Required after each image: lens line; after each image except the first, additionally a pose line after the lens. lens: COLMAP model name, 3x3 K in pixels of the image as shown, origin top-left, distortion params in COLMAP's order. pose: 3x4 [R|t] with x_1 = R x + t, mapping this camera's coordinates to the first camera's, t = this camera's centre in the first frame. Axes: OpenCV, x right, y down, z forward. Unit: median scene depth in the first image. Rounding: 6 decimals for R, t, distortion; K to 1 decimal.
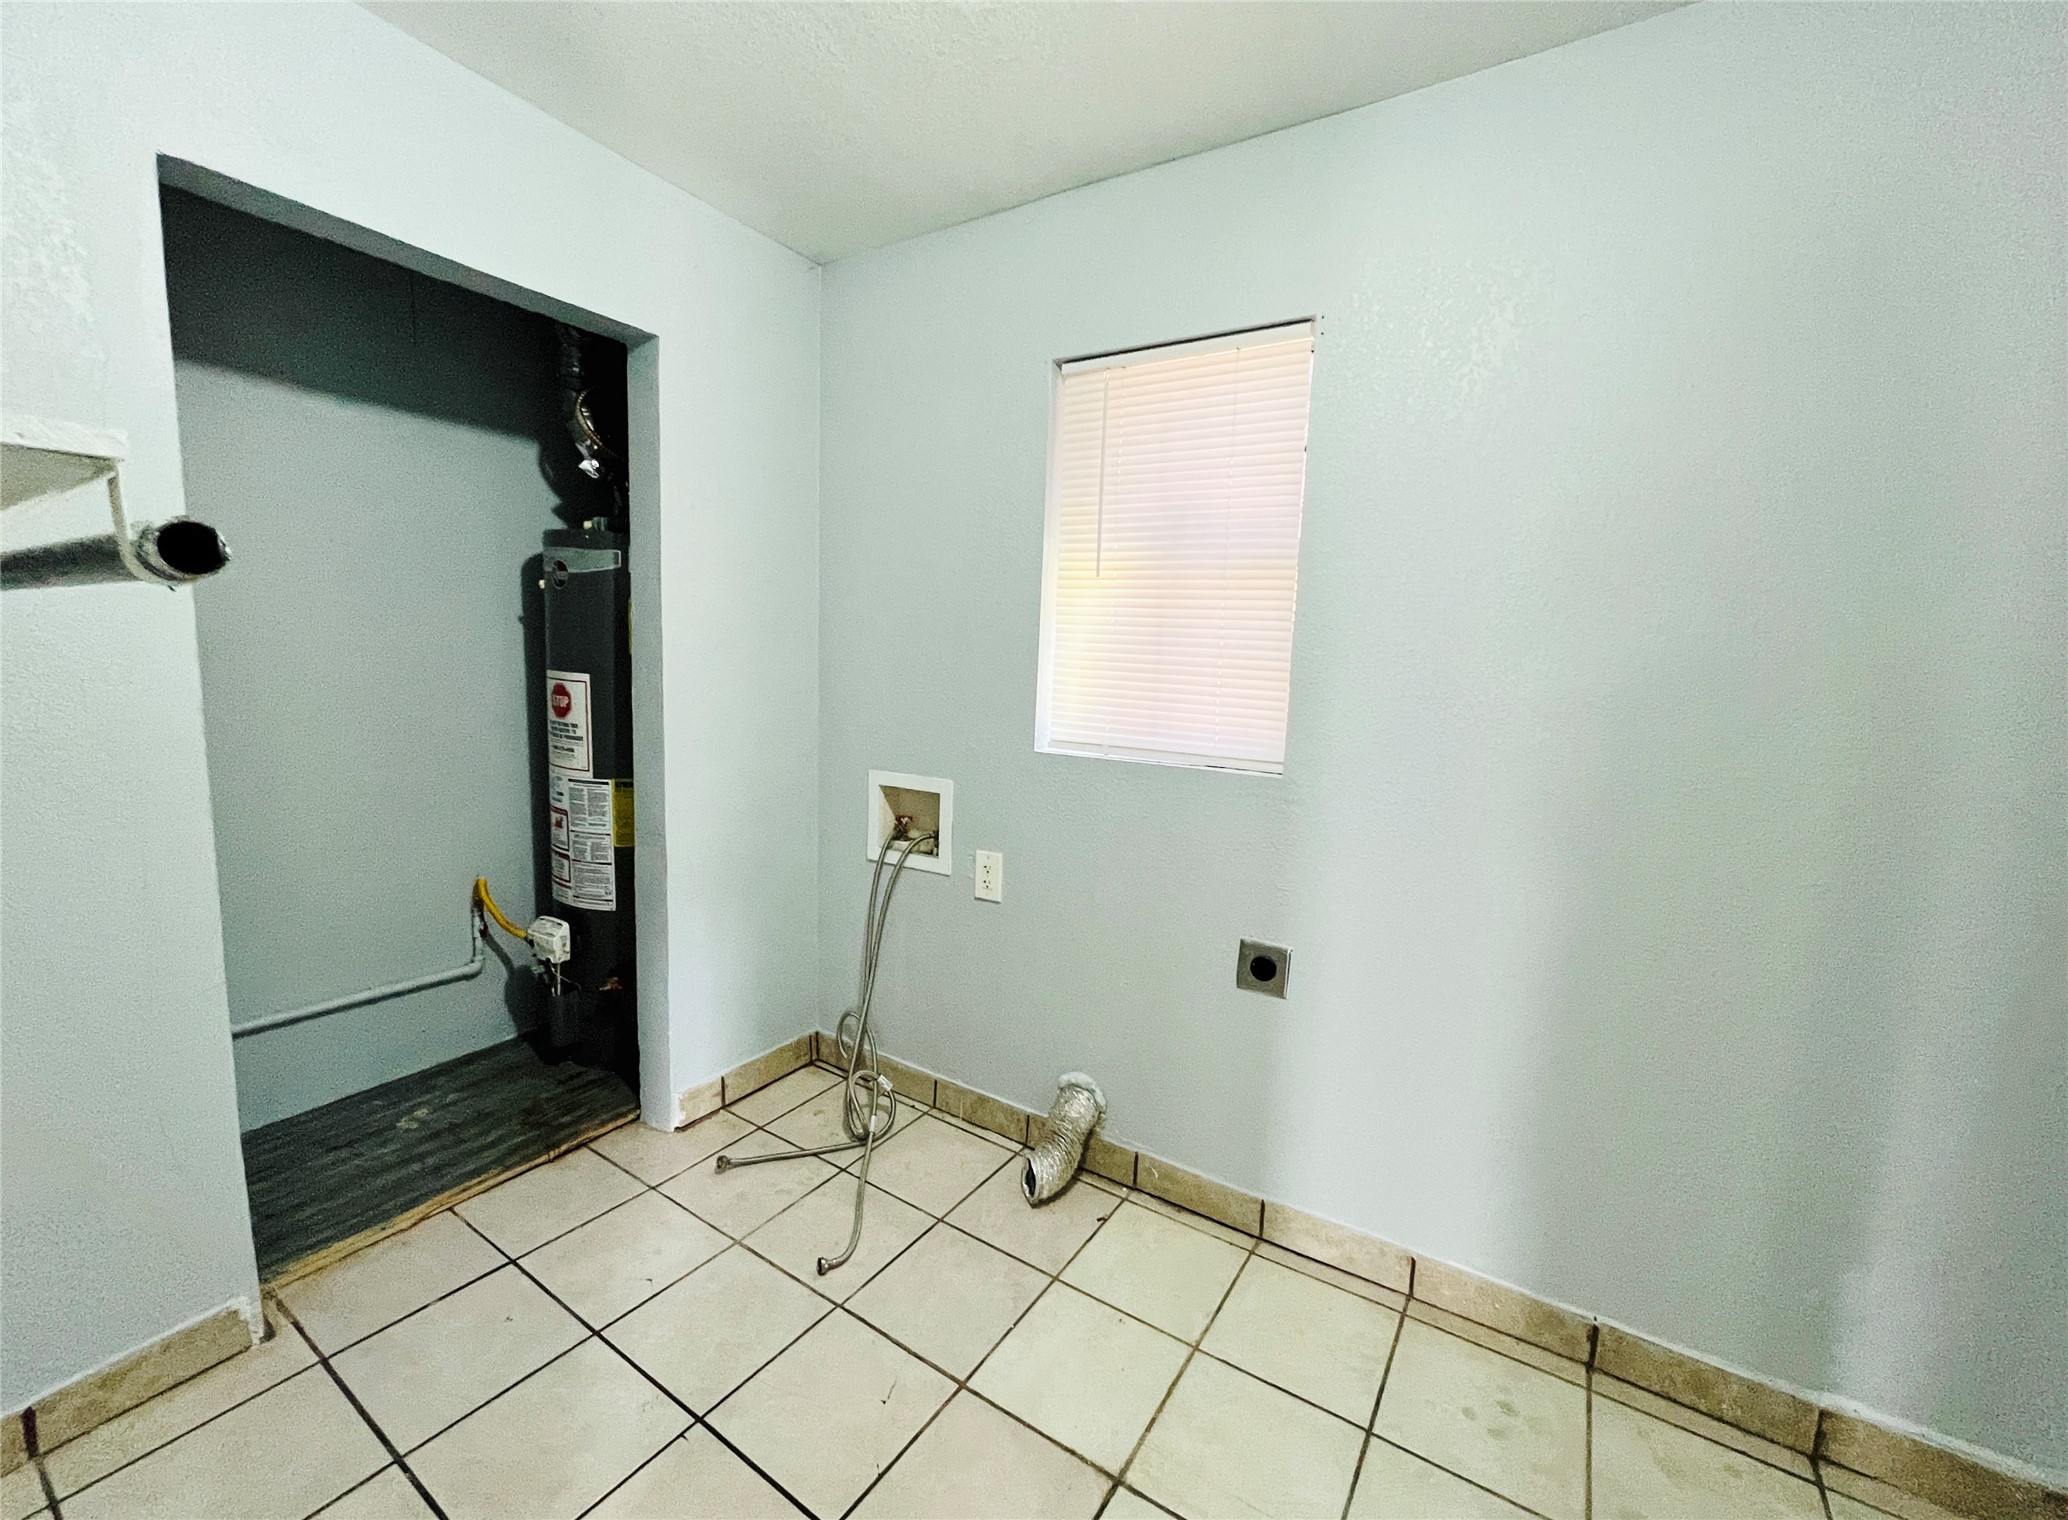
lens RADIAL K [[841.4, 0, 1037.7], [0, 841.4, 763.9], [0, 0, 1]] dist [-0.000244, 0.000285]
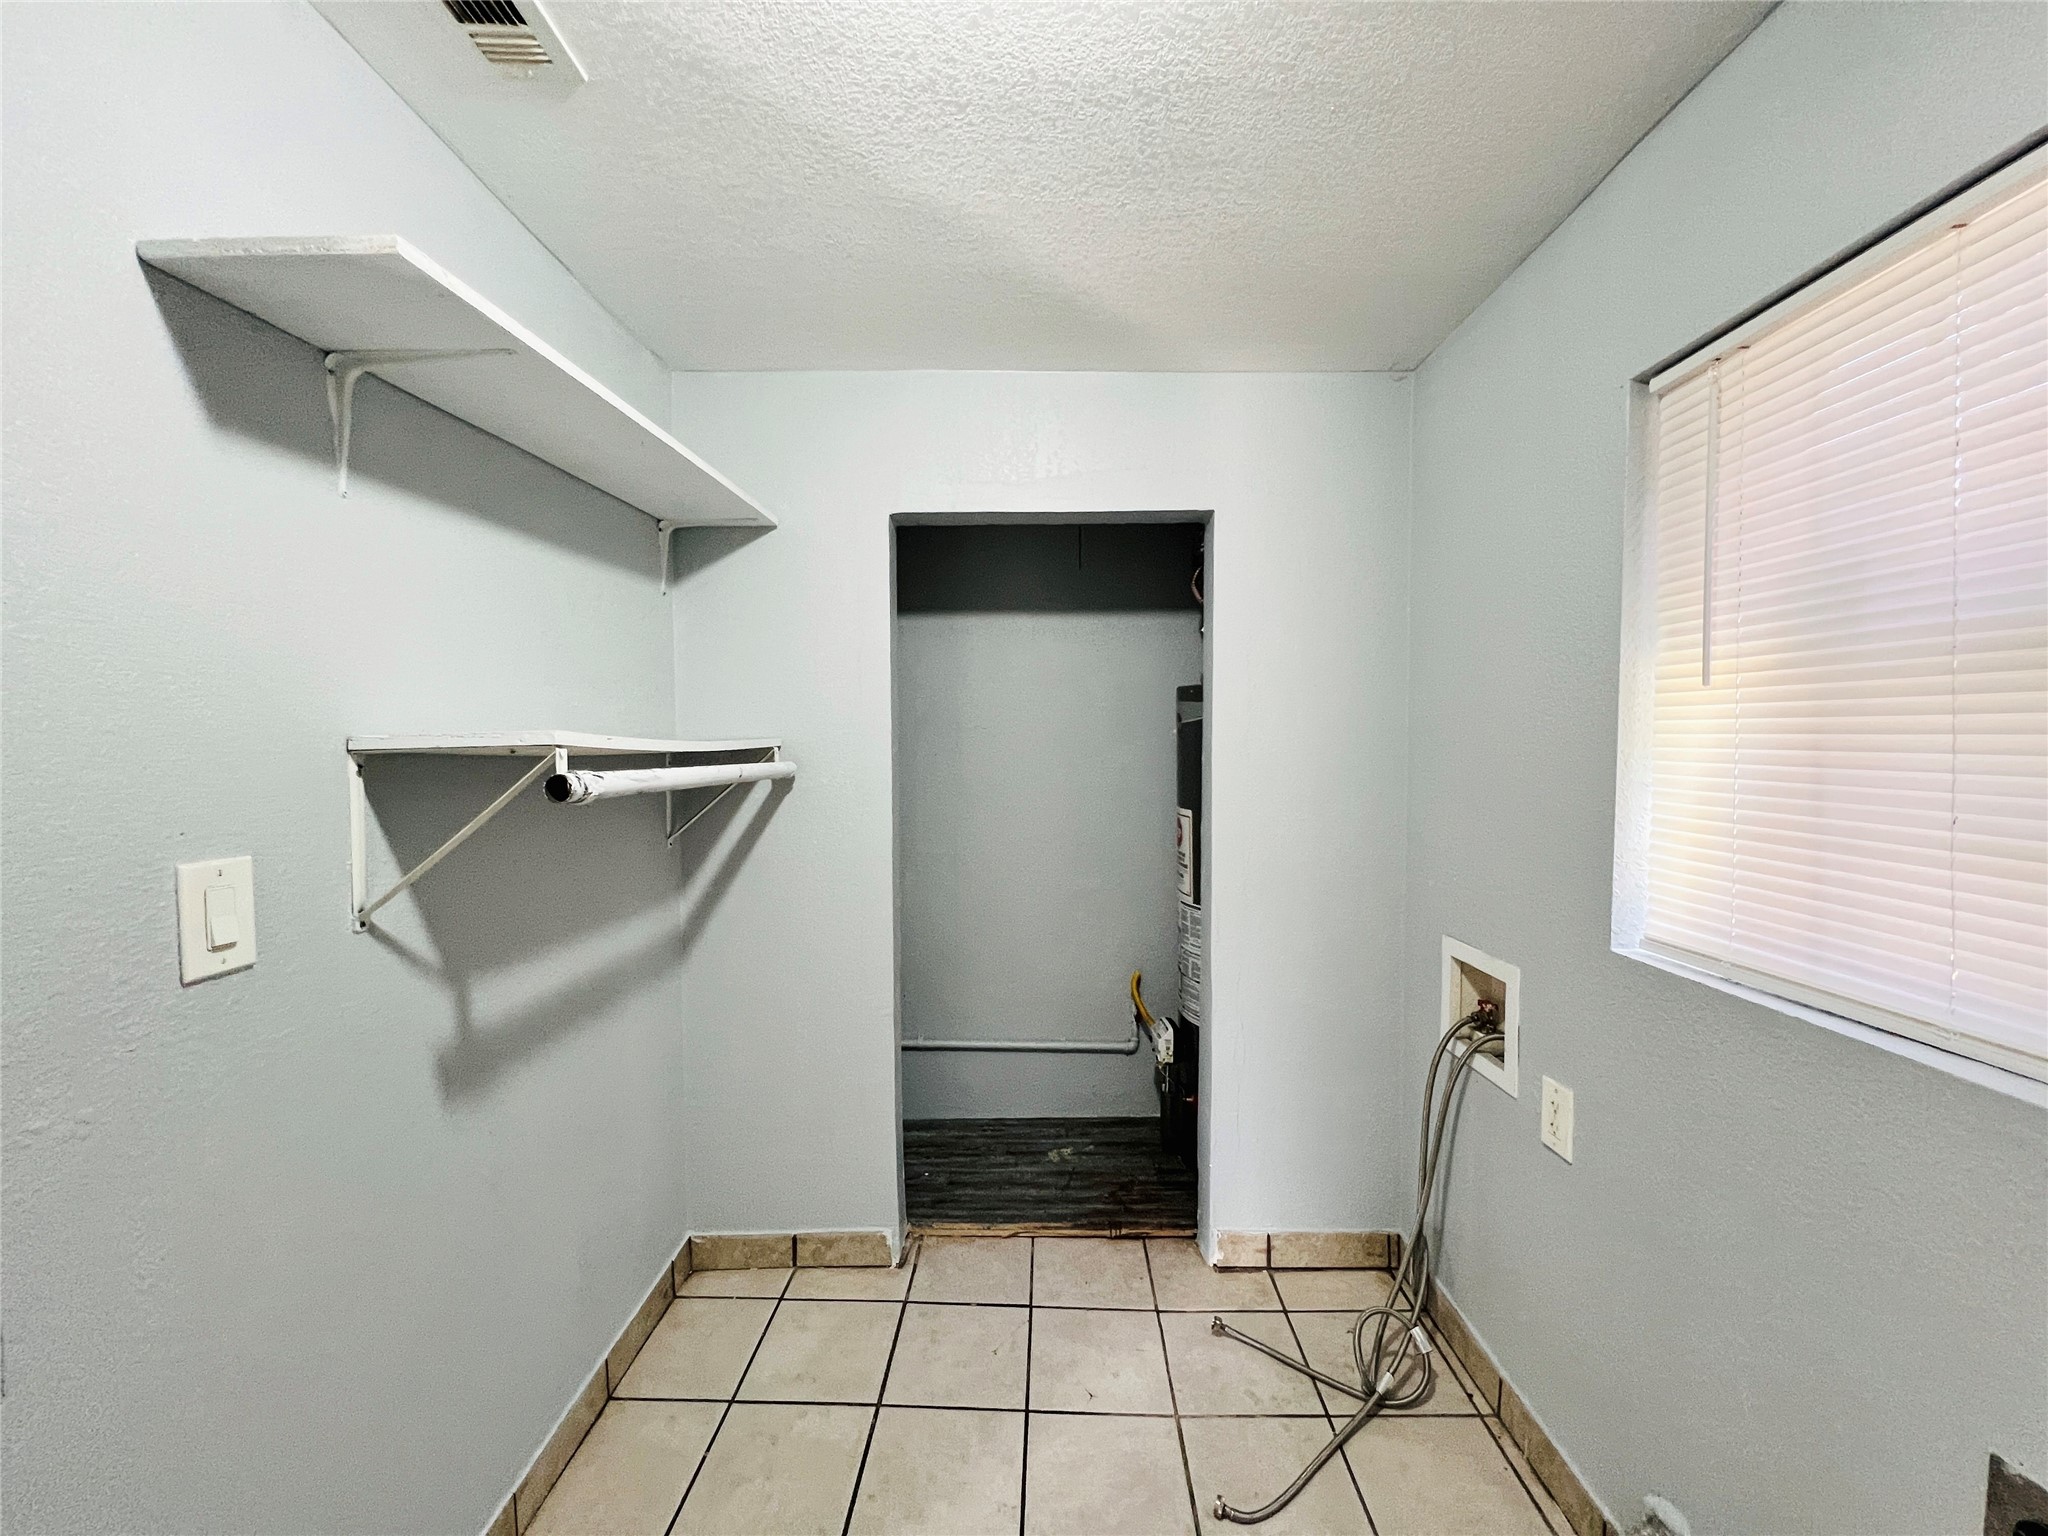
lens RADIAL K [[822.7, 0, 1028.6], [0, 822.7, 772.9], [0, 0, 1]] dist [-0.001155, 0.000291]
pose [[0.521795, -0.006943, -0.853042, 0.306149], [-0.085005, 0.994567, -0.060091, -0.075225], [0.848825, 0.103868, 0.518370, 0.254151]]
